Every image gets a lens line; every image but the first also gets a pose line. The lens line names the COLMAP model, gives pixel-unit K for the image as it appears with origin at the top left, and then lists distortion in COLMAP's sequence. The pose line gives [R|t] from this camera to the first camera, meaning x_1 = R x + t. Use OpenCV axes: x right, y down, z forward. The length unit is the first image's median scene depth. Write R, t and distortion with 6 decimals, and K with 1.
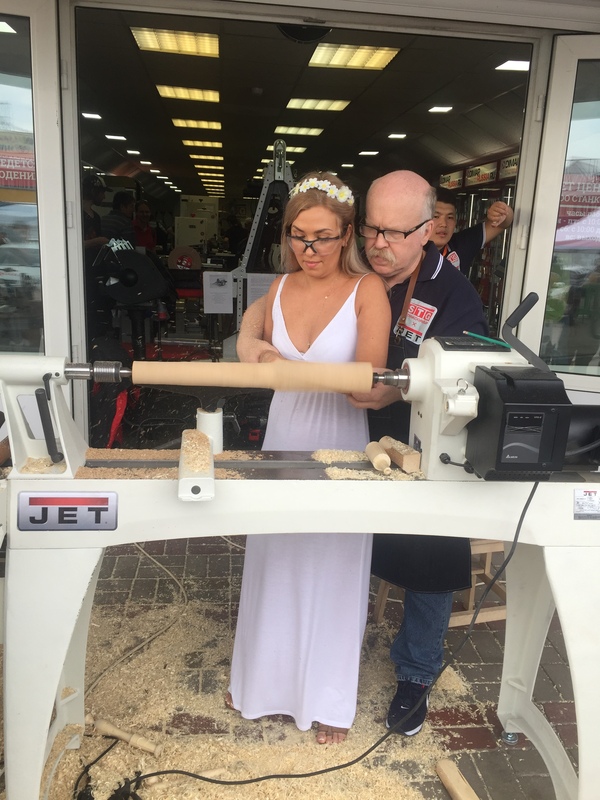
lens RADIAL K [[687.8, 0, 300.0], [0, 687.8, 400.0], [0, 0, 1]] dist [0.101998, -0.168079]
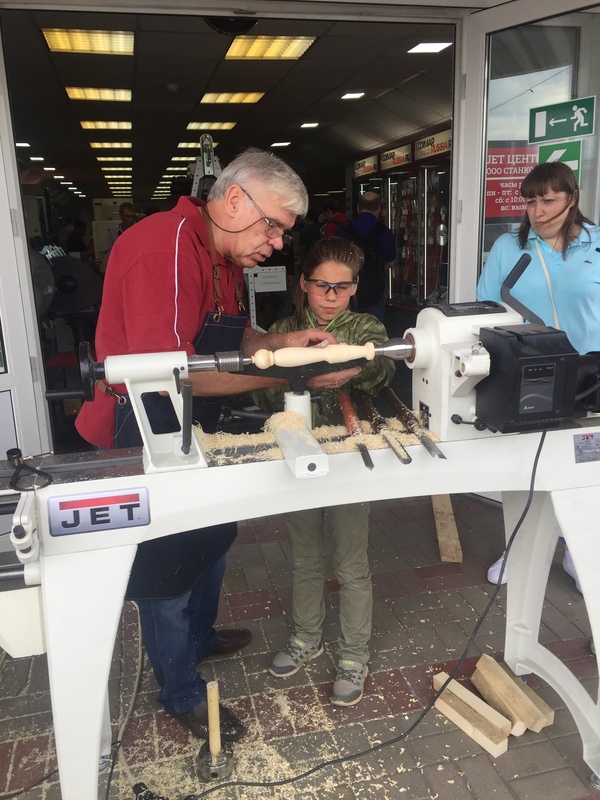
lens RADIAL K [[686.9, 0, 300.0], [0, 686.9, 400.0], [0, 0, 1]] dist [0.099452, -0.151588]
pose [[0.988763, -0.104798, 0.106609, -0.051431], [0.103934, 0.994491, 0.013642, 0.006202], [-0.107451, -0.002409, 0.994207, -0.008166]]
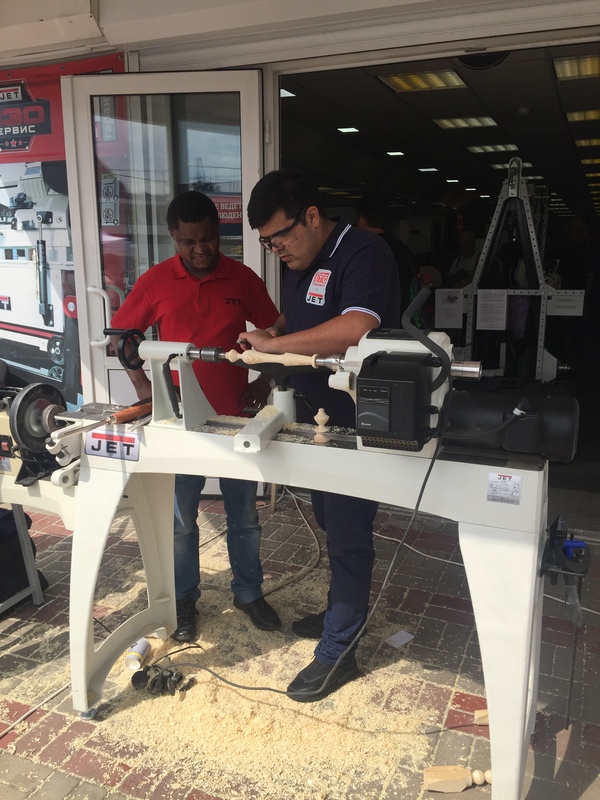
lens RADIAL K [[686.9, 0, 300.0], [0, 686.9, 400.0], [0, 0, 1]] dist [0.099452, -0.151588]
pose [[0.872535, 0.056903, -0.485227, 0.260700], [-0.074443, 0.997081, -0.016937, 0.023326], [0.482847, 0.050900, 0.874224, -0.027887]]
